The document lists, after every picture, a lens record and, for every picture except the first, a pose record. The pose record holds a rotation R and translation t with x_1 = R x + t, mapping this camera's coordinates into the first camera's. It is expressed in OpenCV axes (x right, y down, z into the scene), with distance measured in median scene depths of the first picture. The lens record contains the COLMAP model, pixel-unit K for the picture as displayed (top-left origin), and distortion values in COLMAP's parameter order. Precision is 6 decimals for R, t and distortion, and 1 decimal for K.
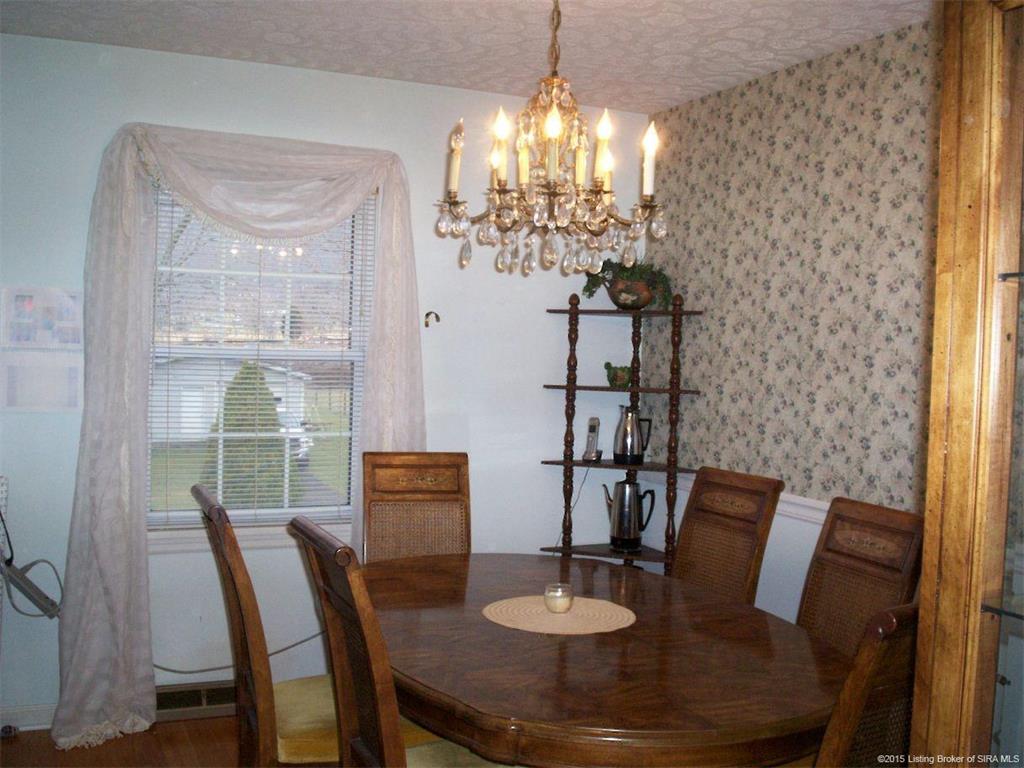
lens RADIAL K [[1046.4, 0, 519.3], [0, 1046.4, 389.5], [0, 0, 1]] dist [-0.080061, 0.000000]
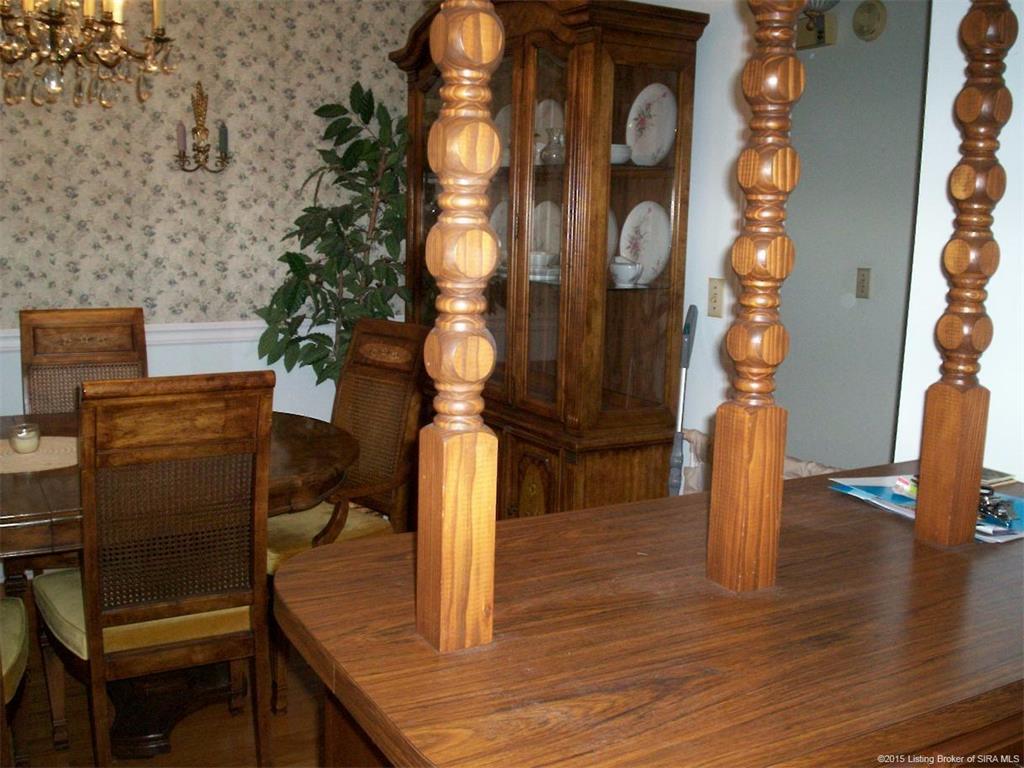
lens RADIAL K [[1046.4, 0, 518.2], [0, 1046.4, 383.2], [0, 0, 1]] dist [-0.080061, 0.000000]
pose [[-0.101115, -0.195940, 0.975389, -0.589620], [0.010879, 0.980137, 0.198022, -0.024252], [-0.994815, 0.030635, -0.096975, 0.387299]]
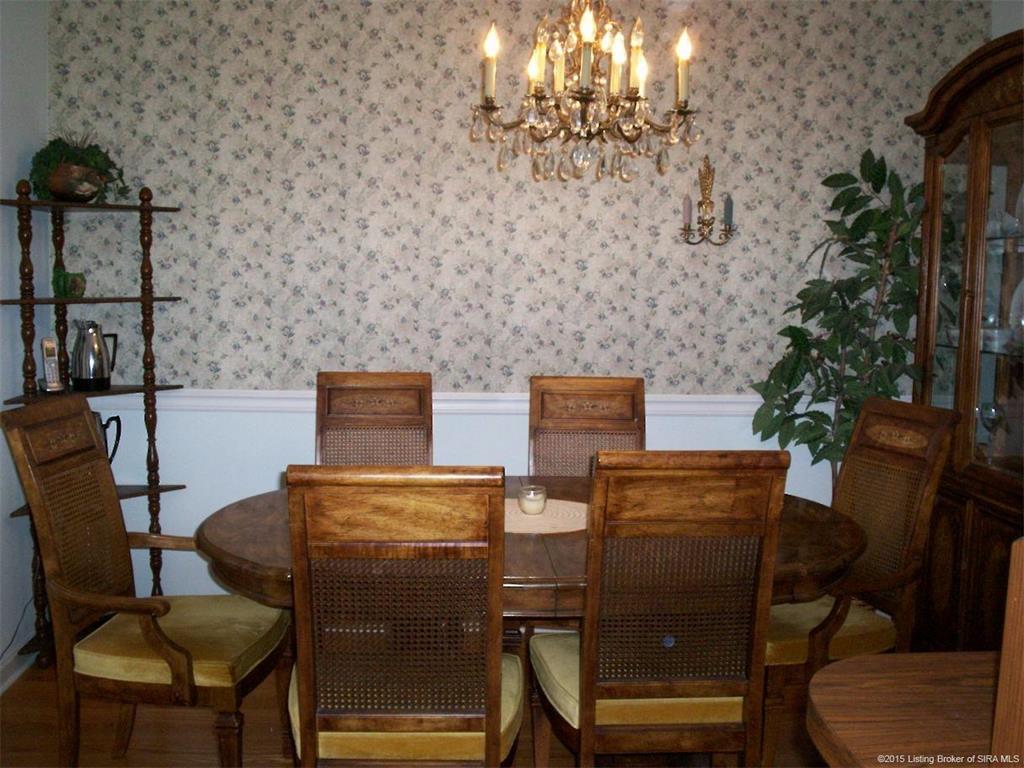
lens RADIAL K [[1046.4, 0, 513.9], [0, 1046.4, 383.4], [0, 0, 1]] dist [-0.080061, 0.000000]
pose [[0.342196, -0.122866, 0.931561, -0.562813], [0.030555, 0.992345, 0.119659, -0.022696], [-0.939132, -0.012483, 0.343331, 0.413698]]
